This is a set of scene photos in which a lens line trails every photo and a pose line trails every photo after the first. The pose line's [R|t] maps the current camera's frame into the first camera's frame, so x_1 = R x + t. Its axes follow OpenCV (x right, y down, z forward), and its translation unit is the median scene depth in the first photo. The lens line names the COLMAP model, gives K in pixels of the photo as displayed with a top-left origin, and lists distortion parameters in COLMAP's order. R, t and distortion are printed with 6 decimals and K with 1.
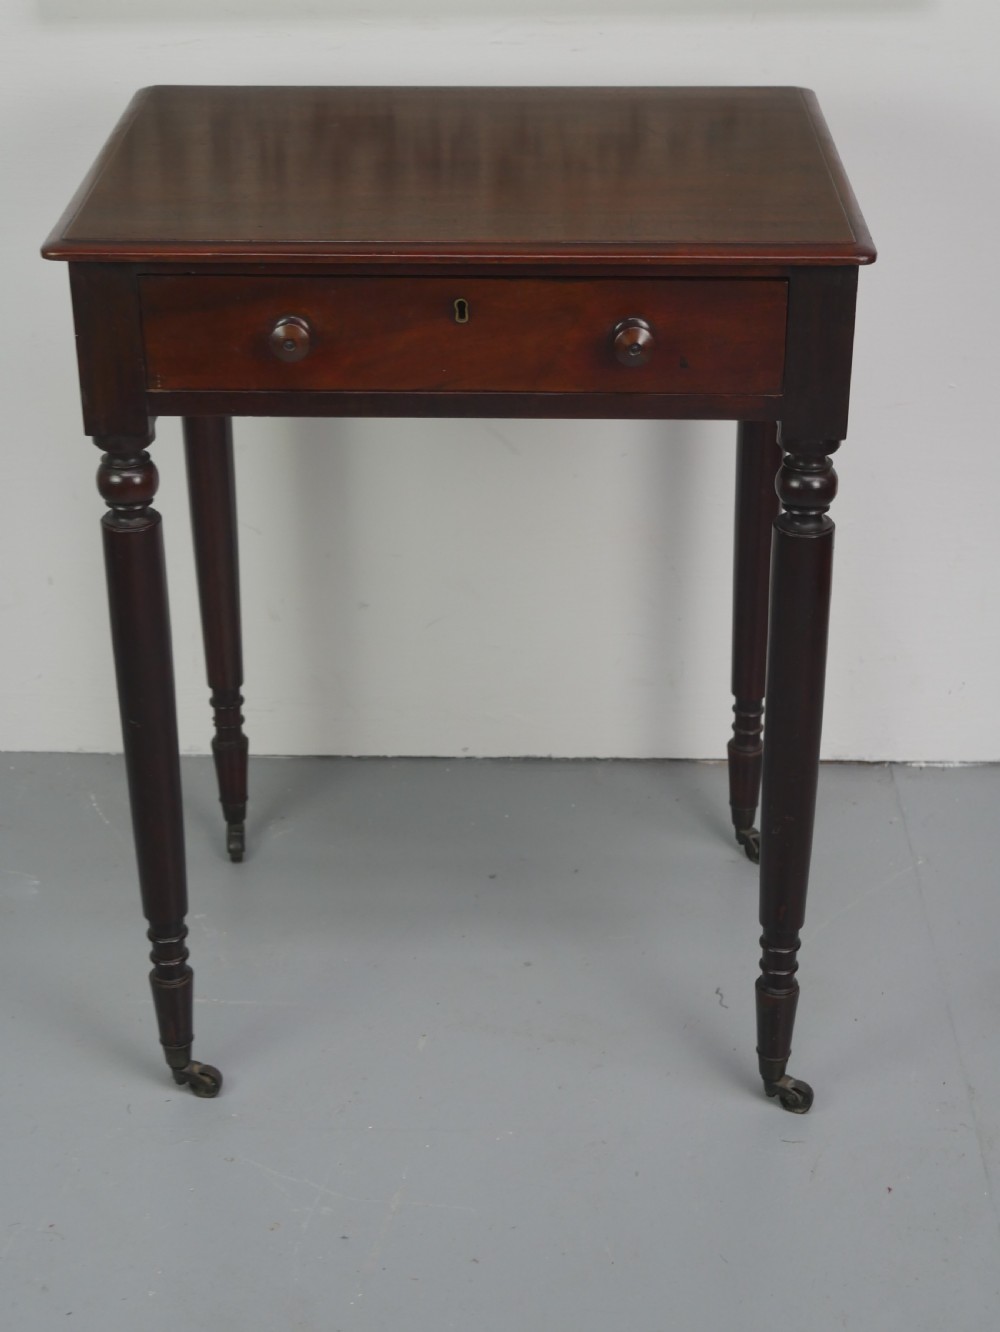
lens RADIAL K [[2149.6, 0, 500.0], [0, 2149.6, 666.0], [0, 0, 1]] dist [-0.013556, -0.000970]
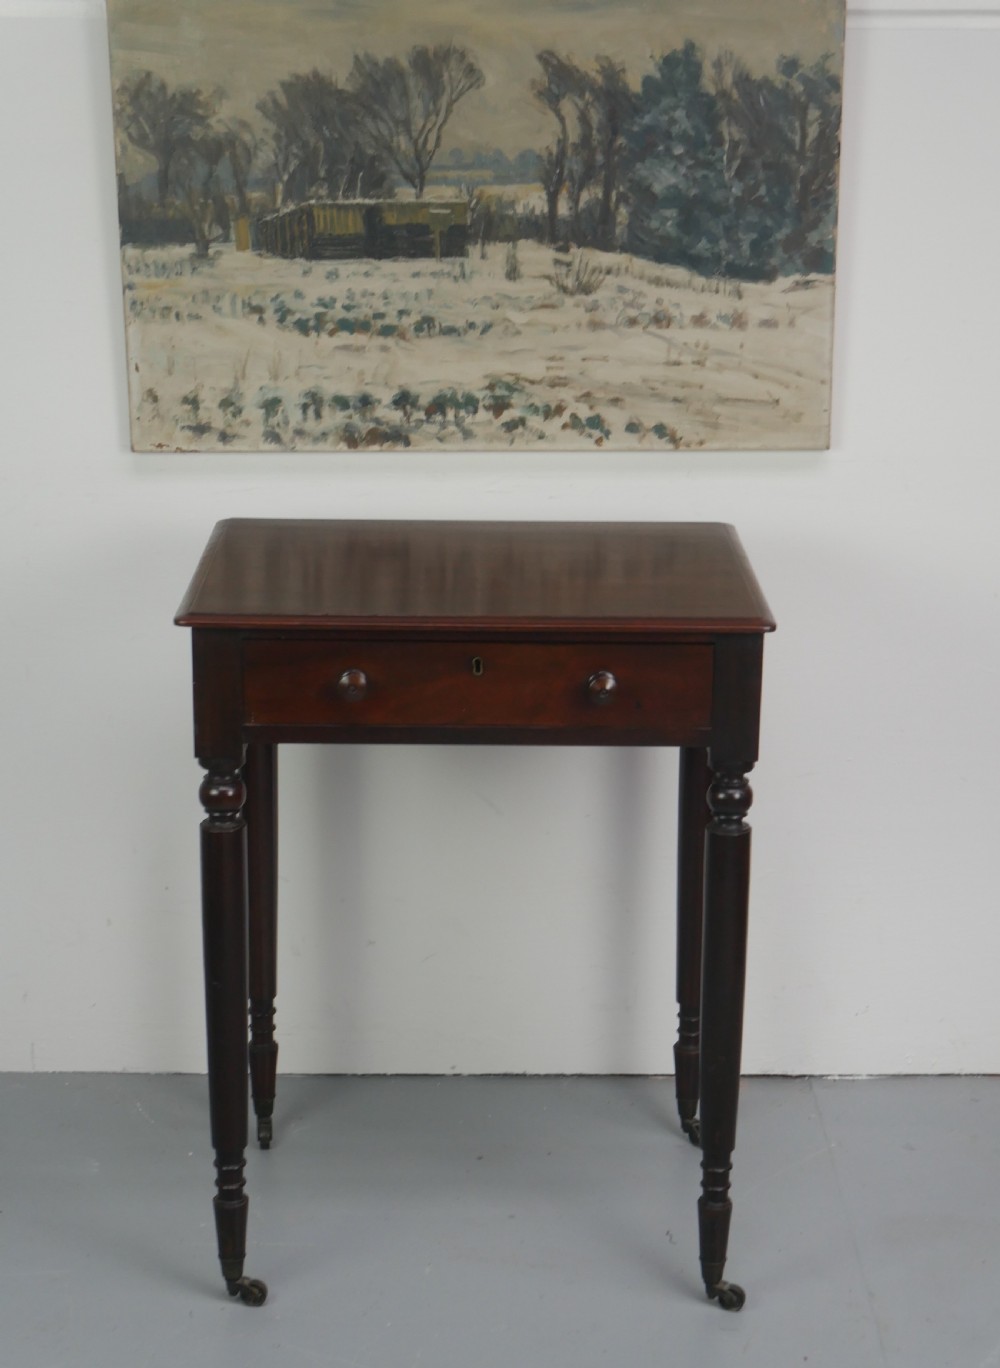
lens RADIAL K [[2138.0, 0, 464.4], [0, 2138.0, 683.7], [0, 0, 1]] dist [-0.025023, 0.044974]
pose [[0.999902, 0.011555, 0.007848, -0.030585], [-0.009667, 0.978008, -0.208341, 0.108566], [-0.010082, 0.208245, 0.978025, -0.279833]]
